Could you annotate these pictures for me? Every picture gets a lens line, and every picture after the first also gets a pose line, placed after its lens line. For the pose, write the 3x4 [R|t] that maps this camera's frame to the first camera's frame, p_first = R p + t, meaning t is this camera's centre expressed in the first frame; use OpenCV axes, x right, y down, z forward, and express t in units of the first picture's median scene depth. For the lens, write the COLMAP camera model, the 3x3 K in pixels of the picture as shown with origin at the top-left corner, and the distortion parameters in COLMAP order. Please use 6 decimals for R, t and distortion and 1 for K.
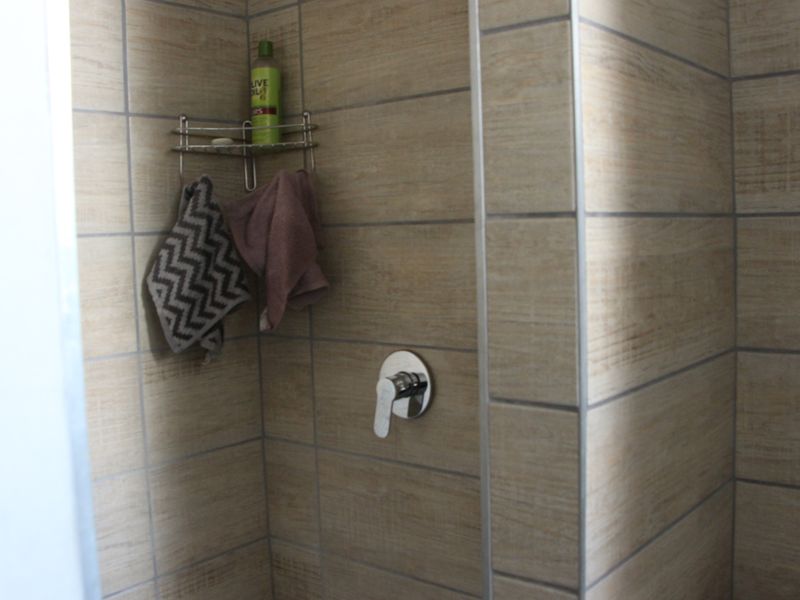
lens RADIAL K [[838.4, 0, 401.1], [0, 838.4, 300.2], [0, 0, 1]] dist [-0.027161, 0.000000]
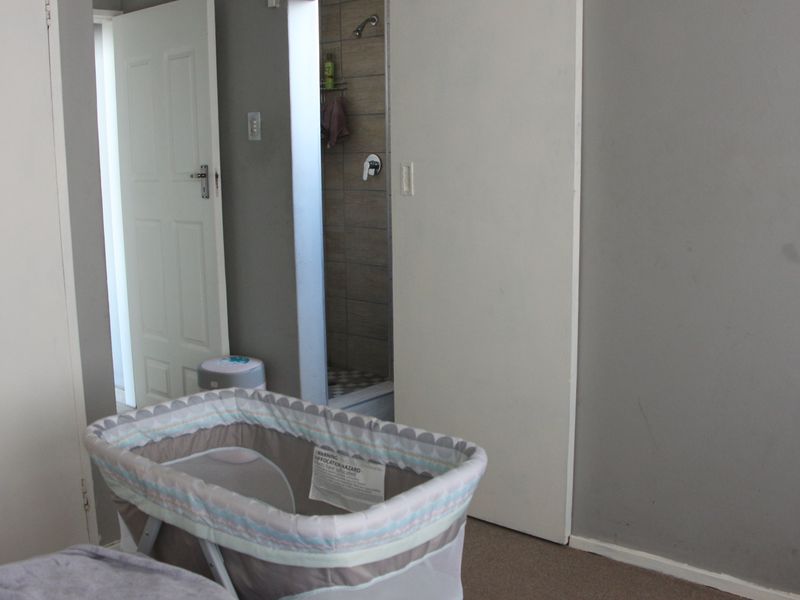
lens RADIAL K [[838.4, 0, 398.6], [0, 838.4, 298.4], [0, 0, 1]] dist [-0.027161, 0.000000]
pose [[0.999781, 0.020375, 0.004740, 0.095483], [-0.020688, 0.996602, 0.079723, 0.343007], [-0.003100, -0.079803, 0.996806, -2.188225]]
